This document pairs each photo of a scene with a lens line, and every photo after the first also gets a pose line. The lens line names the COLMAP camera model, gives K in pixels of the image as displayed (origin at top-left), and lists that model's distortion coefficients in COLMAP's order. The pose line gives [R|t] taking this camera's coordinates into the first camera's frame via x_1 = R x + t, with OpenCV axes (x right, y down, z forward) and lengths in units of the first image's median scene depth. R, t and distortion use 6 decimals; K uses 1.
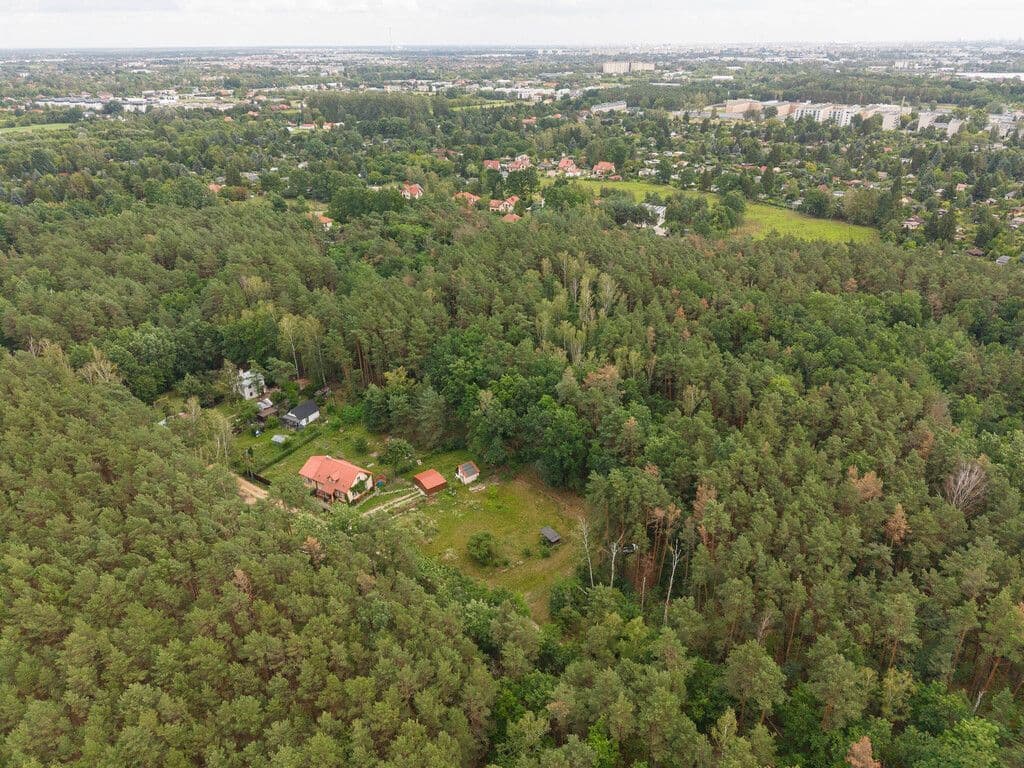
lens RADIAL K [[662.4, 0, 512.0], [0, 662.4, 384.0], [0, 0, 1]] dist [0.091765, -0.092664]
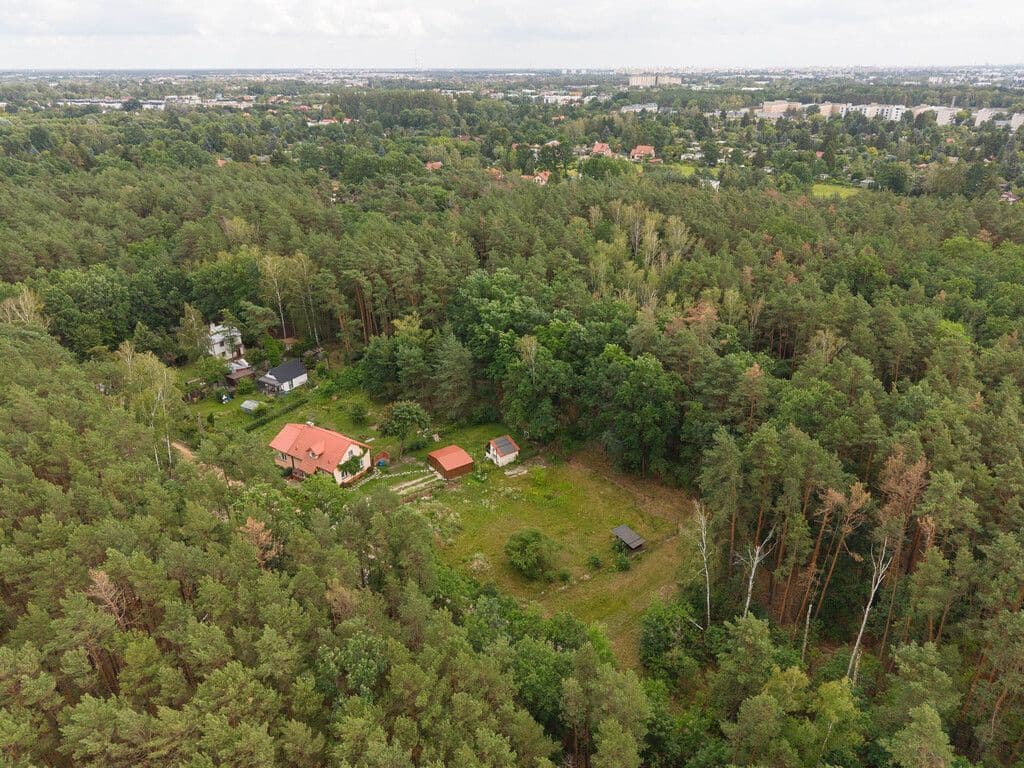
lens RADIAL K [[673.5, 0, 514.4], [0, 673.5, 381.1], [0, 0, 1]] dist [0.068678, -0.067456]
pose [[0.999567, 0.016362, -0.024443, -0.035824], [-0.017090, 0.999407, -0.029886, 0.075347], [0.023940, 0.030290, 0.999254, 0.254121]]
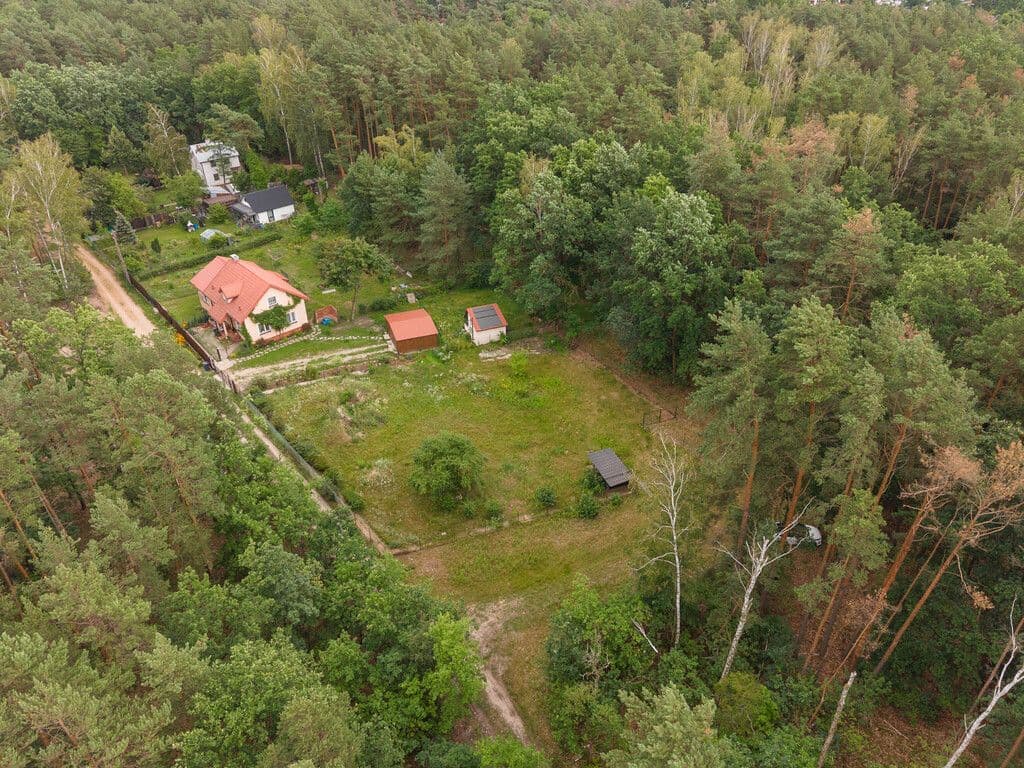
lens RADIAL K [[673.5, 0, 514.4], [0, 673.5, 381.1], [0, 0, 1]] dist [0.068678, -0.067456]
pose [[0.968369, 0.148352, -0.200634, 0.064317], [-0.120595, 0.982176, 0.144177, 0.093411], [0.218447, -0.115421, 0.968999, 0.463788]]
